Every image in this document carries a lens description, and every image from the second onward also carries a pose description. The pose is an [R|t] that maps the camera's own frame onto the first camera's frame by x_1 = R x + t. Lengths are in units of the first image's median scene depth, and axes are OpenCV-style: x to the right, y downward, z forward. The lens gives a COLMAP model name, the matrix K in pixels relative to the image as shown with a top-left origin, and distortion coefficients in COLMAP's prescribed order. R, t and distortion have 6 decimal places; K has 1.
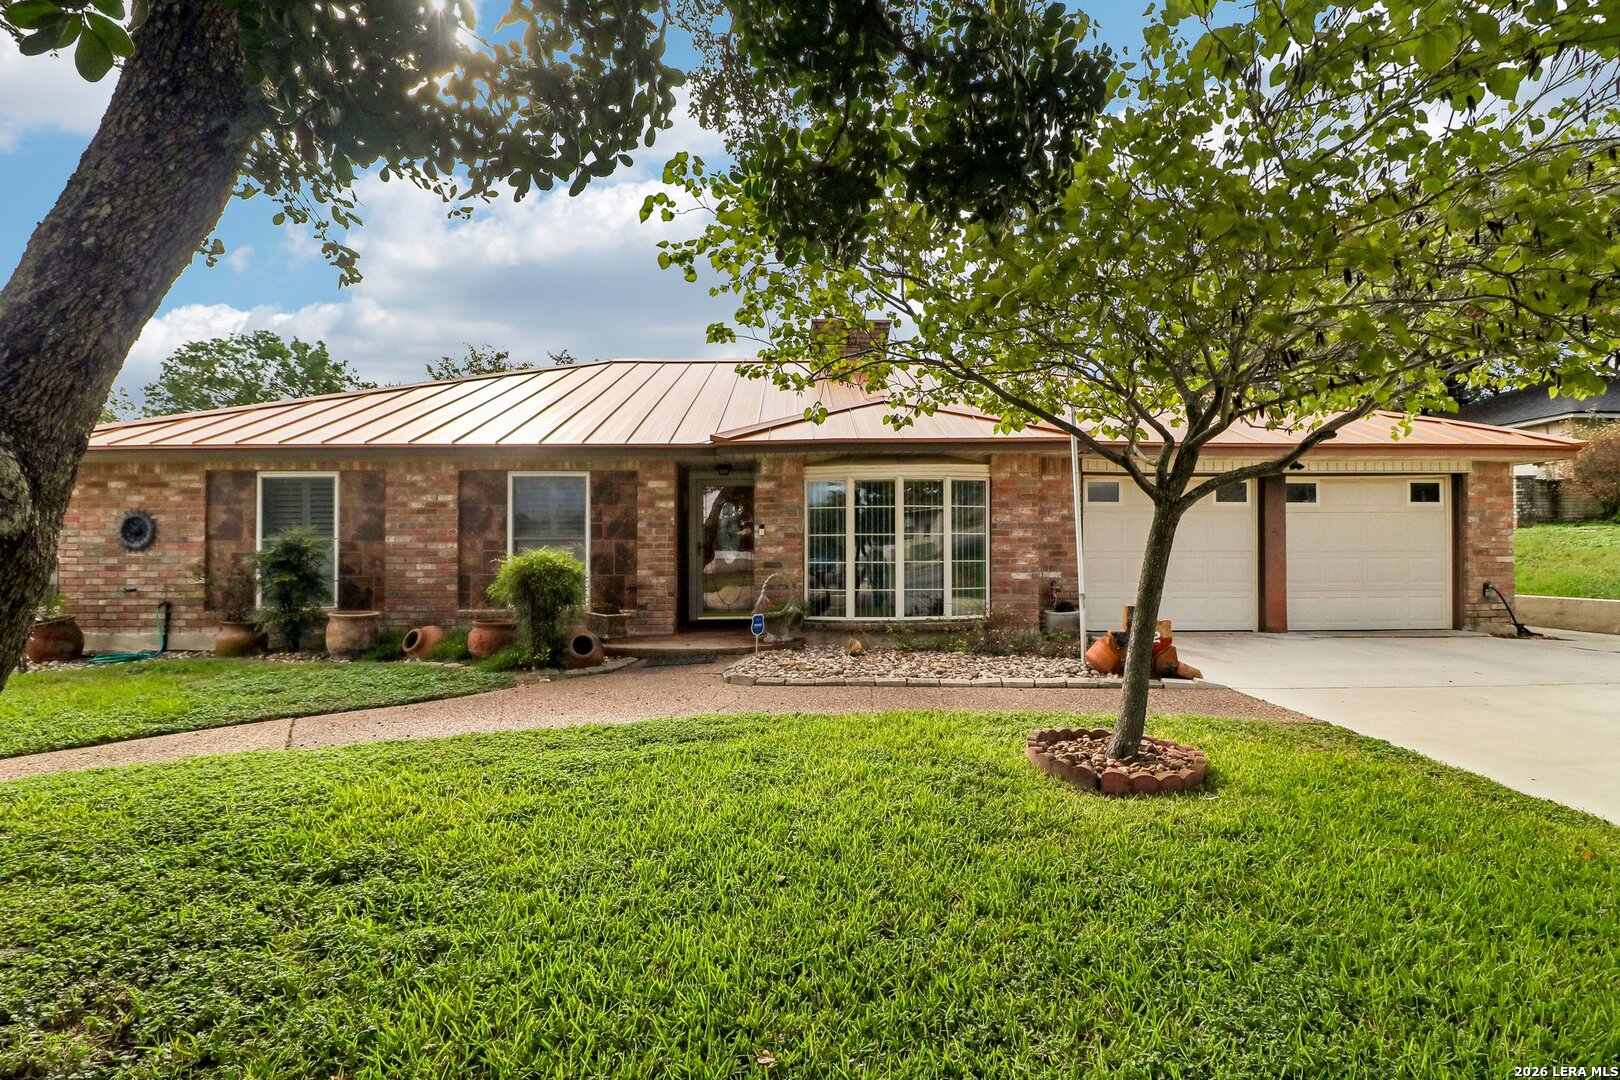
lens RADIAL K [[725.0, 0, 810.0], [0, 725.0, 540.0], [0, 0, 1]] dist [0.003879, -0.013655]
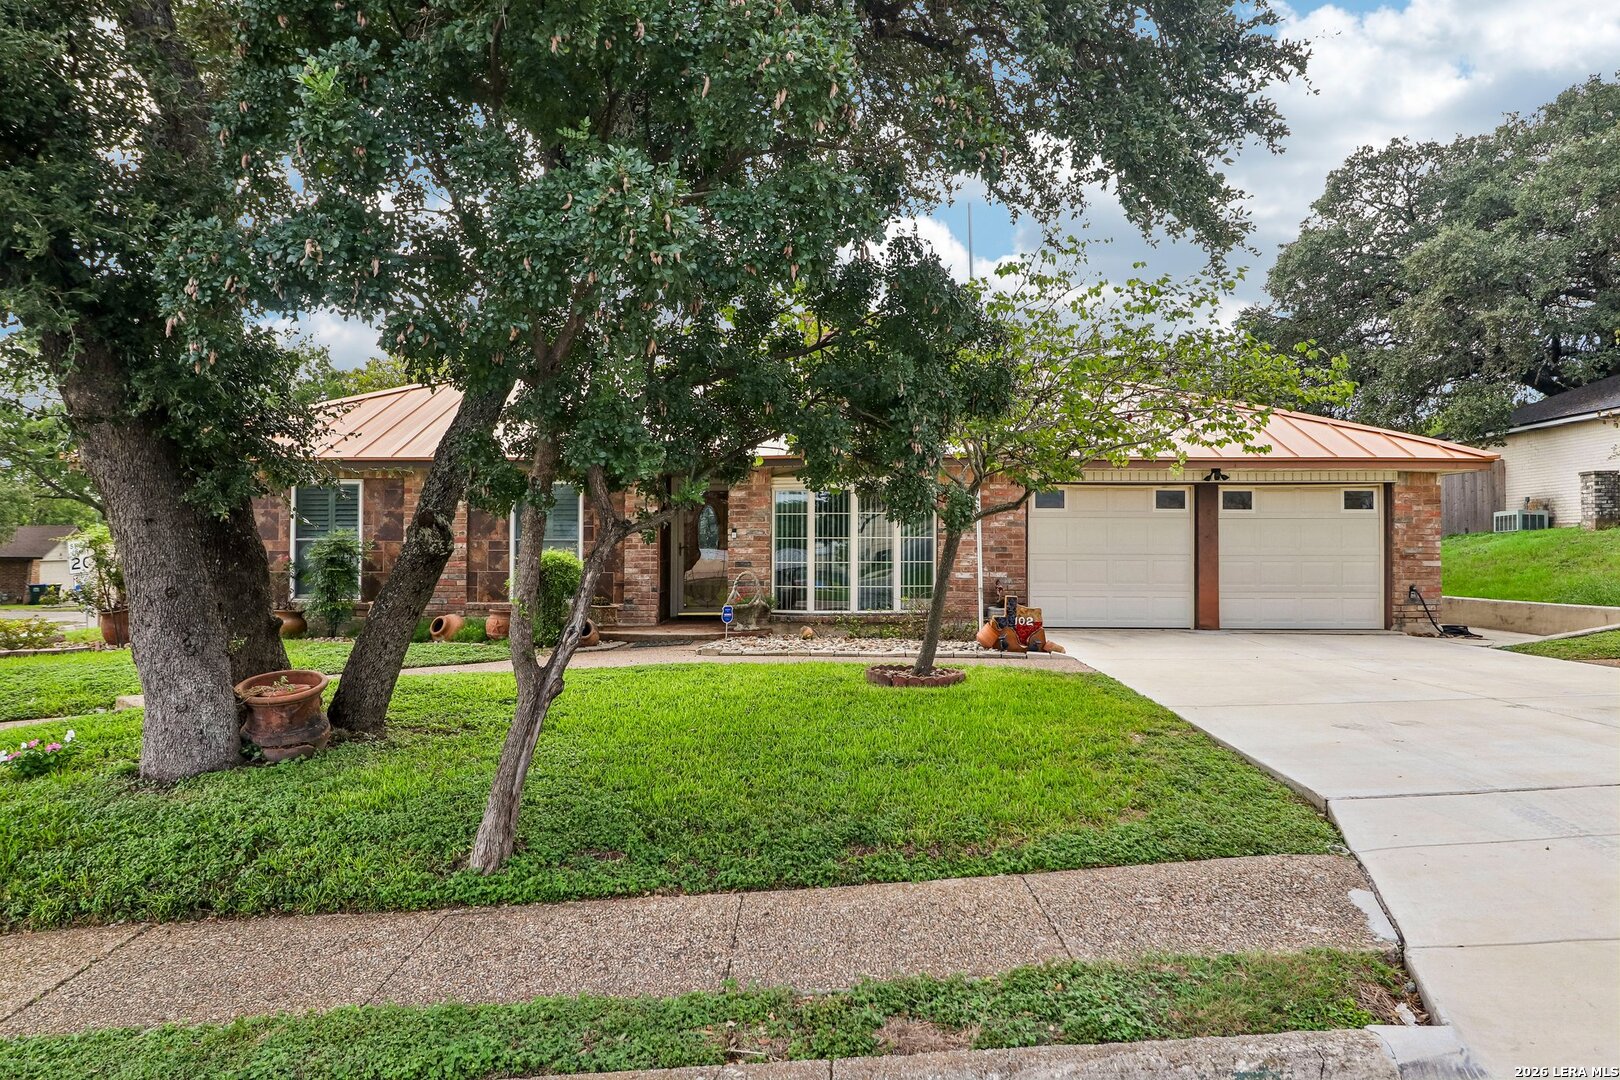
lens RADIAL K [[1184.7, 0, 810.0], [0, 1184.7, 540.0], [0, 0, 1]] dist [0.007538, 0.003255]
pose [[0.998551, 0.005139, -0.053562, 0.145557], [-0.004702, 0.999955, 0.008286, -0.018641], [0.053602, -0.008023, 0.998530, -0.811033]]
